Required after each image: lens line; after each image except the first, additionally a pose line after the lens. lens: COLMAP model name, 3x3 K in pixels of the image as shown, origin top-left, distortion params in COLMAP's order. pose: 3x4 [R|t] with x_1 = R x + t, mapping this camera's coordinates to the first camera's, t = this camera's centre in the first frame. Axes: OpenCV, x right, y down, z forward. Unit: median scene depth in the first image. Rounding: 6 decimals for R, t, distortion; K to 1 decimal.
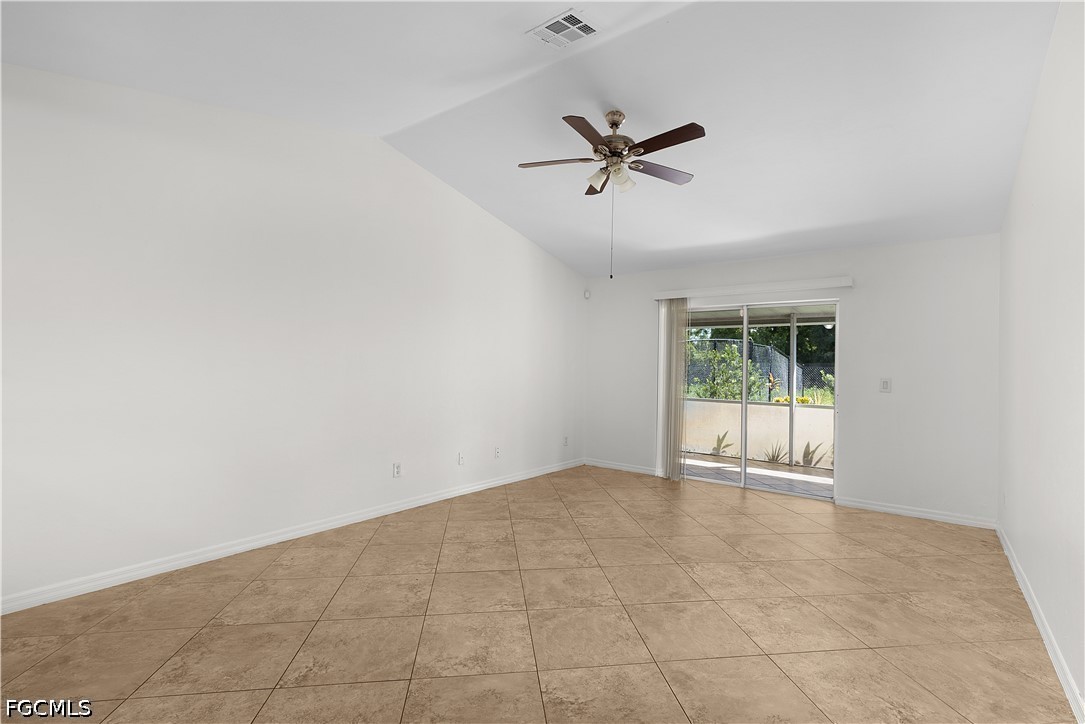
lens RADIAL K [[503.1, 0, 544.8], [0, 503.1, 356.6], [0, 0, 1]] dist [0.012020, -0.001199]
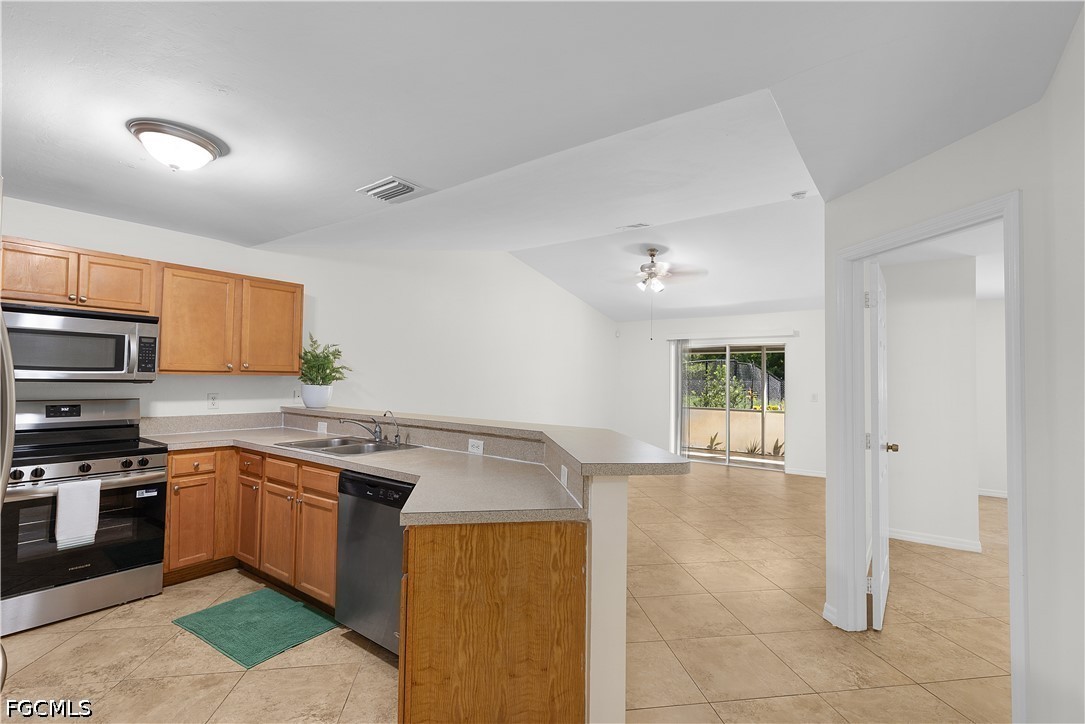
lens RADIAL K [[503.1, 0, 552.7], [0, 503.1, 365.1], [0, 0, 1]] dist [0.012020, -0.001199]
pose [[0.999468, -0.009680, 0.031141, -0.122353], [0.009902, 0.999927, -0.006994, -0.025061], [-0.031071, 0.007299, 0.999491, -0.347285]]
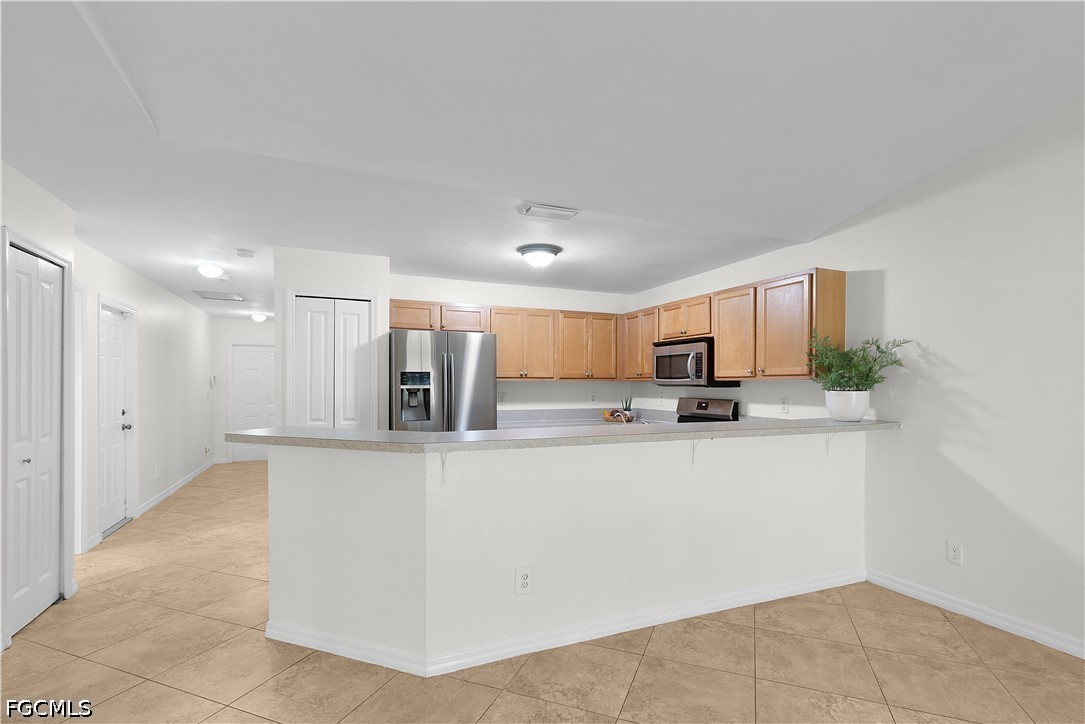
lens RADIAL K [[503.1, 0, 534.4], [0, 503.1, 390.6], [0, 0, 1]] dist [0.012020, -0.001199]
pose [[-0.496628, -0.013749, -0.867855, 0.144480], [0.003786, 0.999831, -0.018006, -0.001958], [0.867955, -0.012228, -0.496492, 0.230430]]
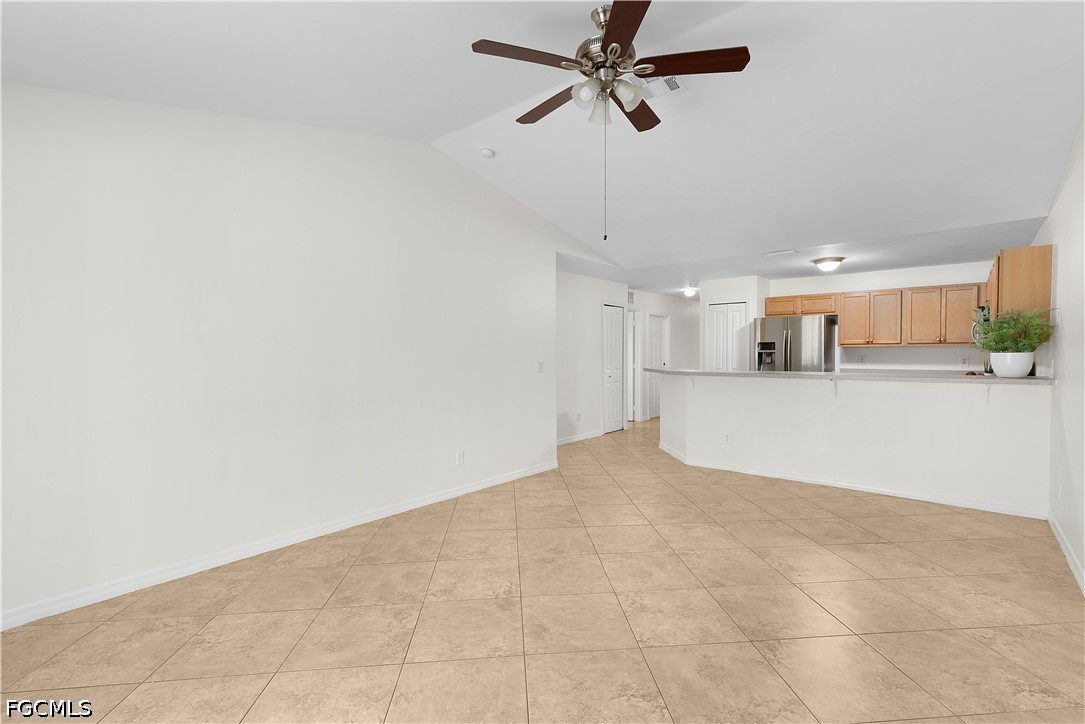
lens RADIAL K [[503.1, 0, 549.5], [0, 503.1, 361.9], [0, 0, 1]] dist [0.012020, -0.001199]
pose [[-0.998610, -0.020809, 0.048416, 0.080641], [-0.020754, 0.999783, 0.001645, 0.010949], [-0.048440, 0.000638, -0.998826, 0.830491]]
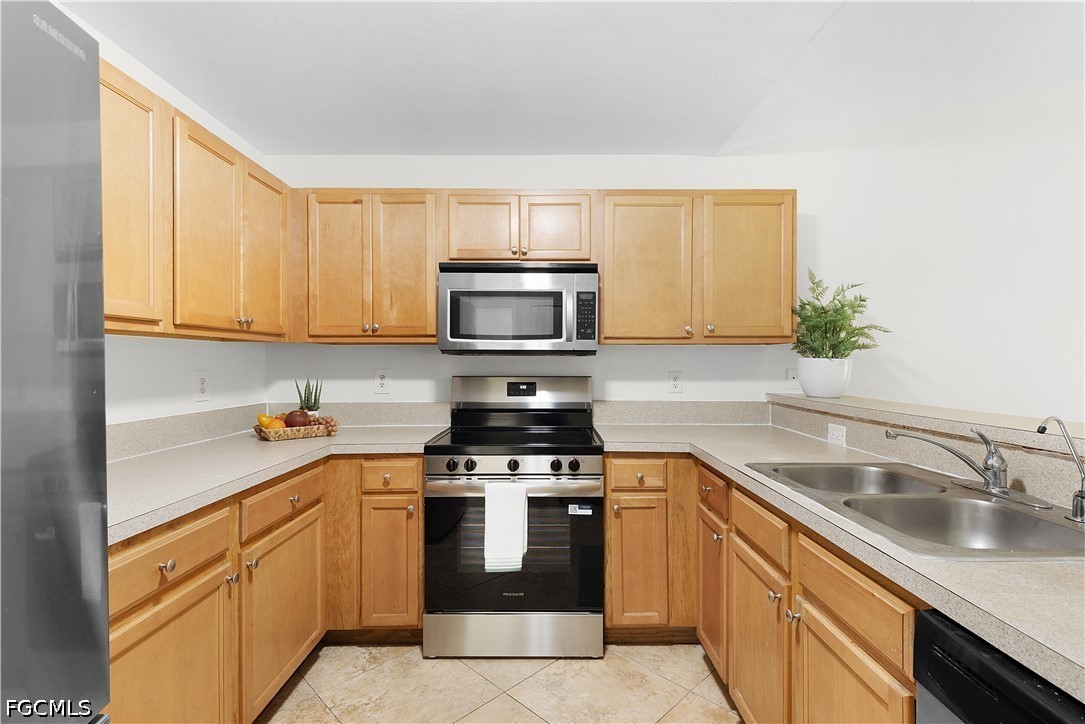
lens RADIAL K [[503.1, 0, 550.0], [0, 503.1, 364.7], [0, 0, 1]] dist [0.012020, -0.001199]
pose [[0.625097, -0.020779, -0.780270, -0.225630], [0.030624, 0.999529, -0.002084, -0.009602], [0.779946, -0.022593, 0.625439, -0.115130]]
